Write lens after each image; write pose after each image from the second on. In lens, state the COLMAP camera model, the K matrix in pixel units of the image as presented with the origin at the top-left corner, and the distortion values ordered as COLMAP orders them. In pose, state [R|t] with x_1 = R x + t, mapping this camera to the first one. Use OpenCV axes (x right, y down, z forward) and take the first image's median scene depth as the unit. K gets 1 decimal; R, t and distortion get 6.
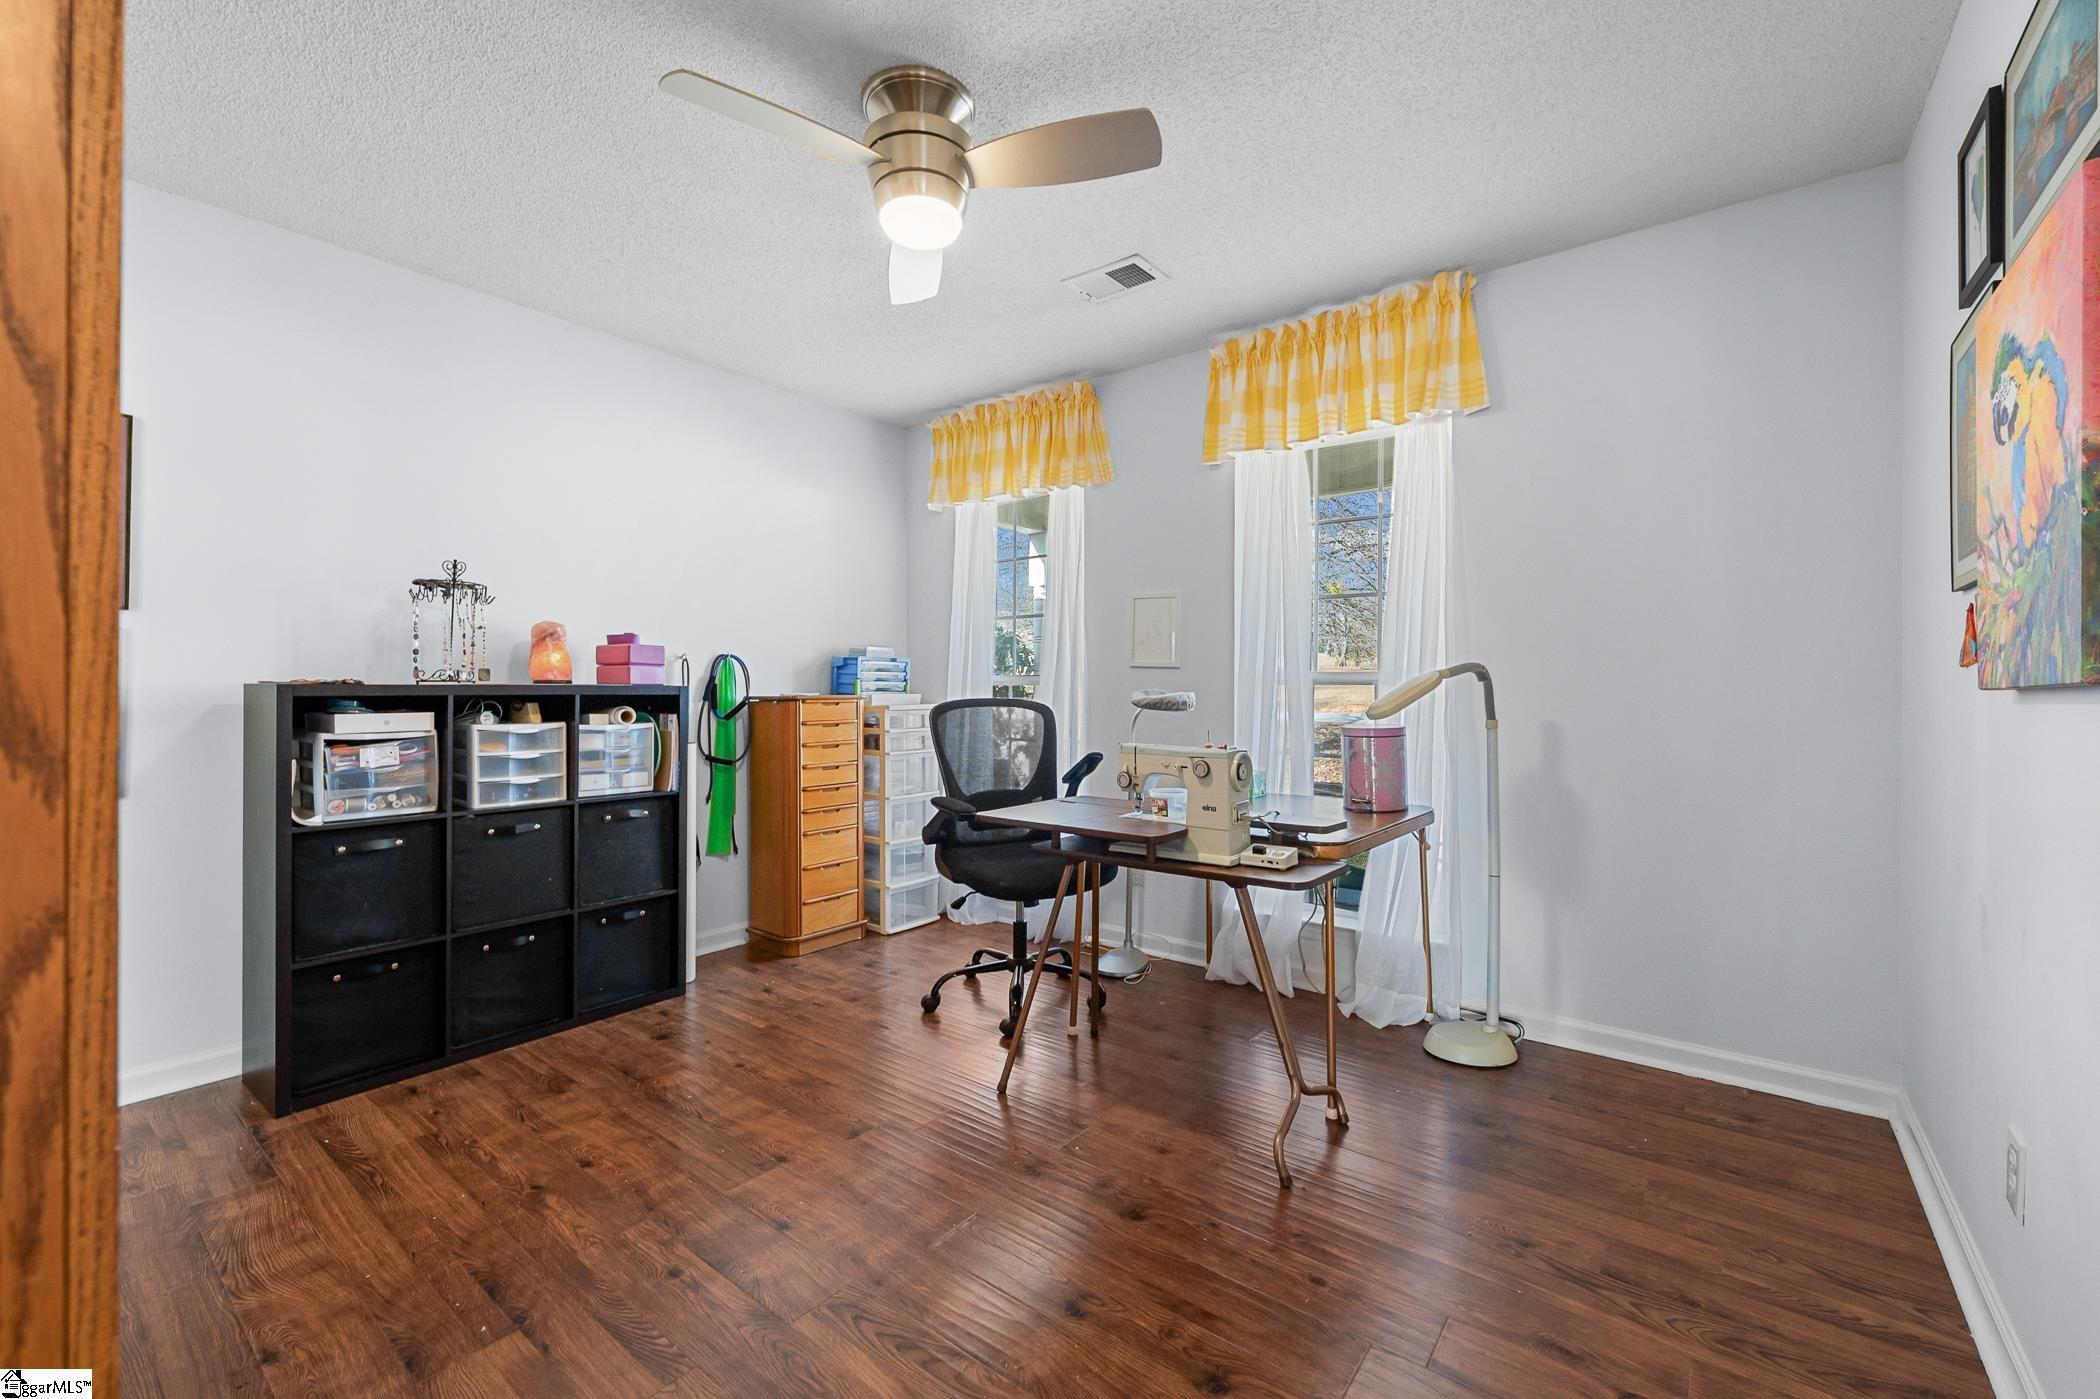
lens RADIAL K [[854.5, 0, 1056.6], [0, 854.5, 699.7], [0, 0, 1]] dist [0.012740, -0.000377]
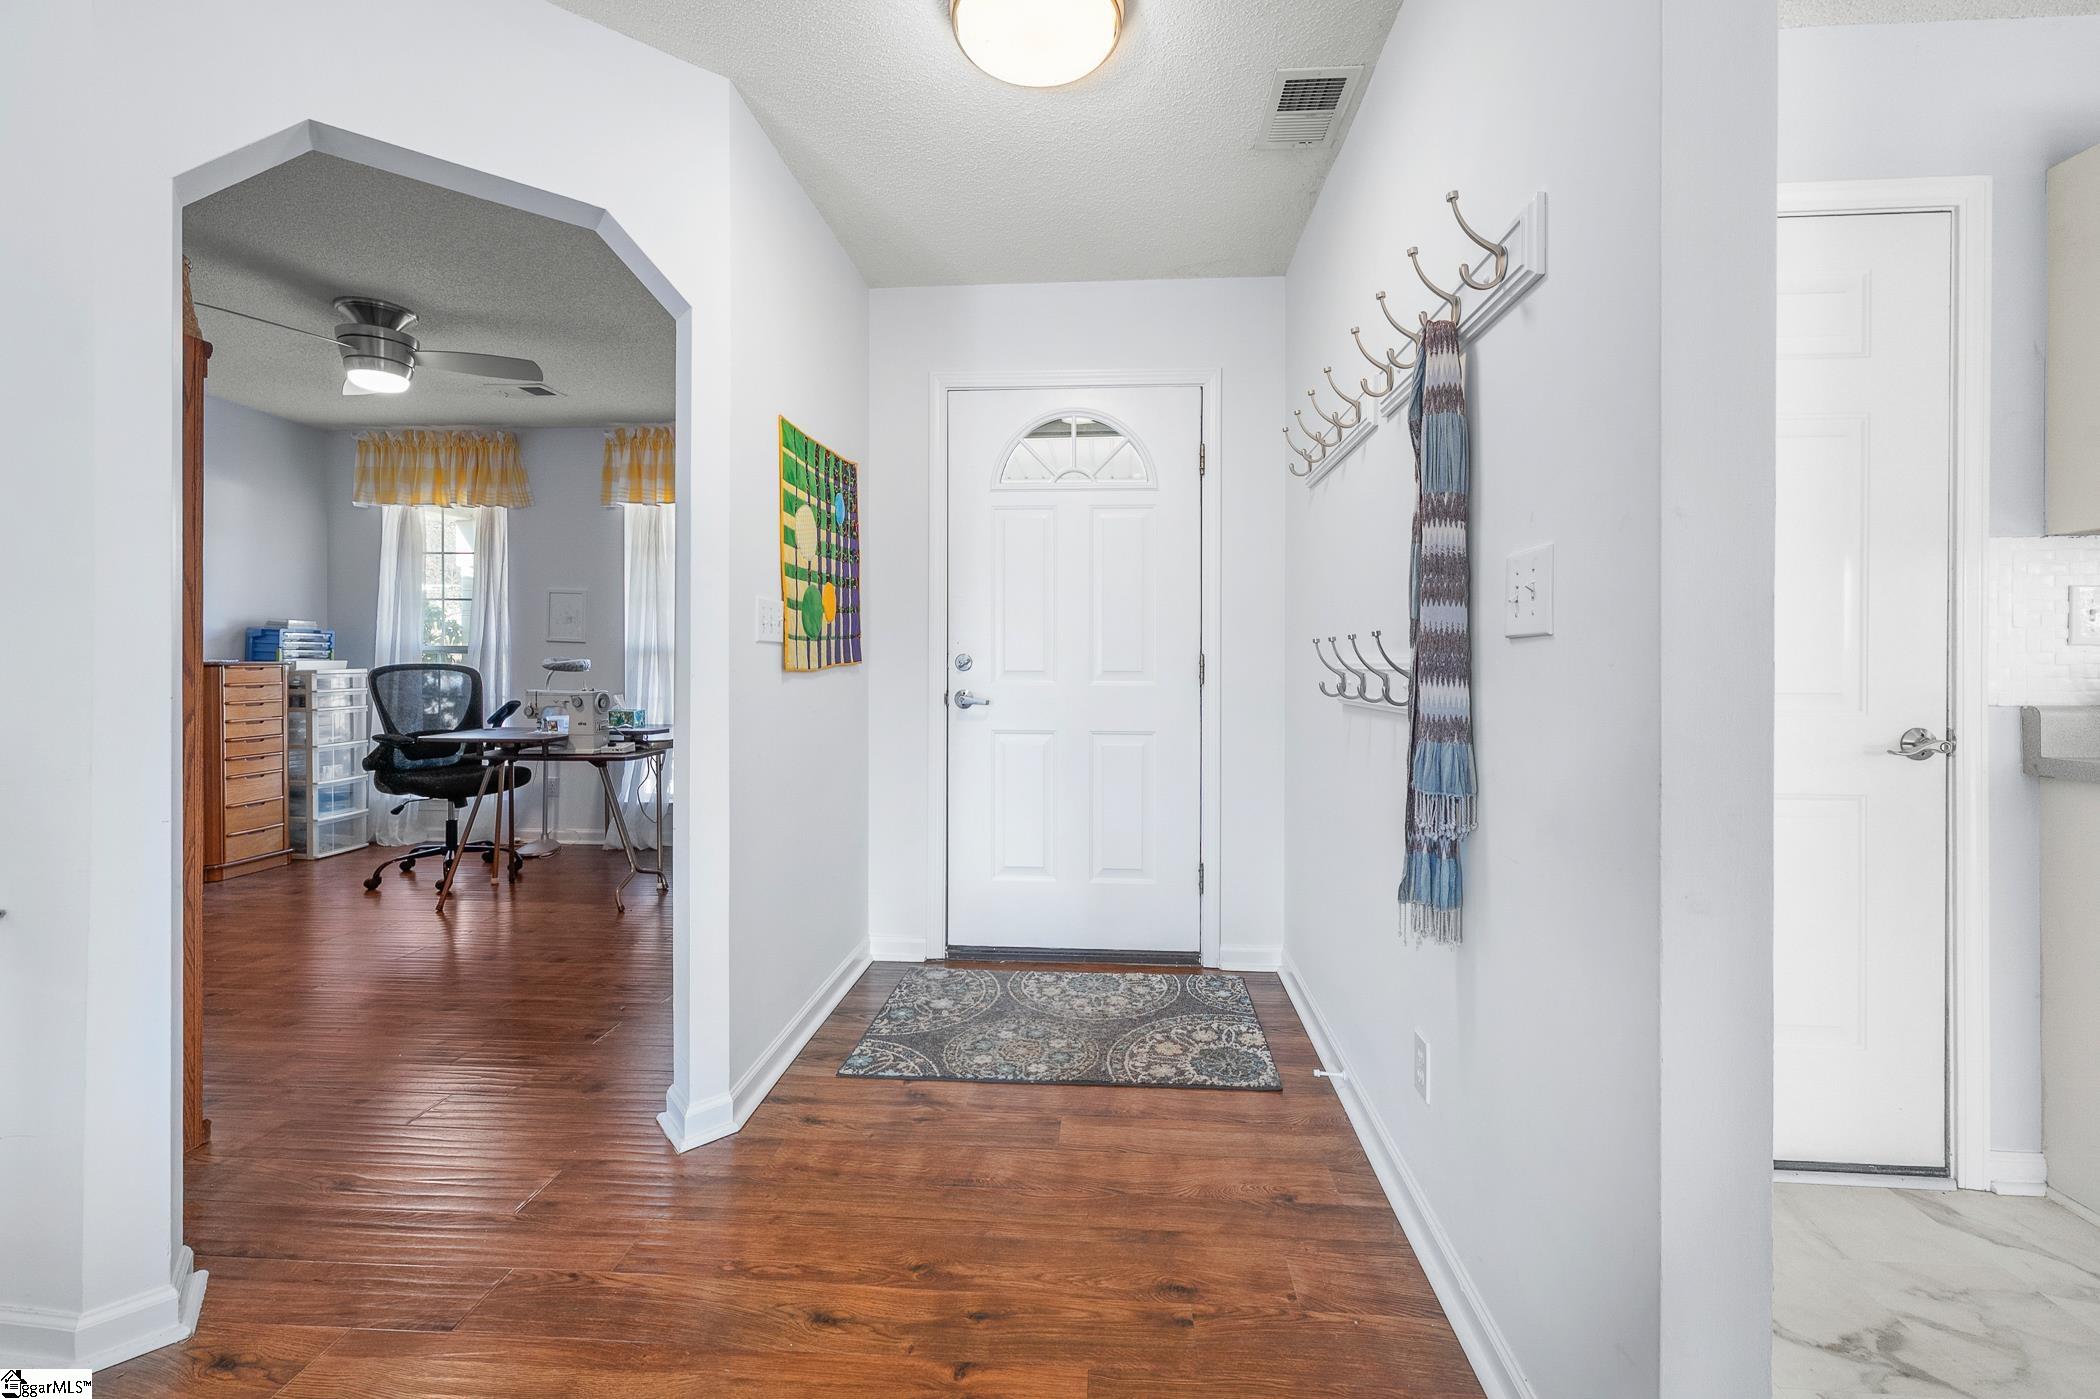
lens RADIAL K [[854.5, 0, 1047.6], [0, 854.5, 668.8], [0, 0, 1]] dist [0.012740, -0.000377]
pose [[0.841771, -0.004017, 0.539819, 0.020177], [0.003939, 0.999991, 0.001300, 0.008853], [-0.539820, 0.001032, 0.841780, -0.718034]]
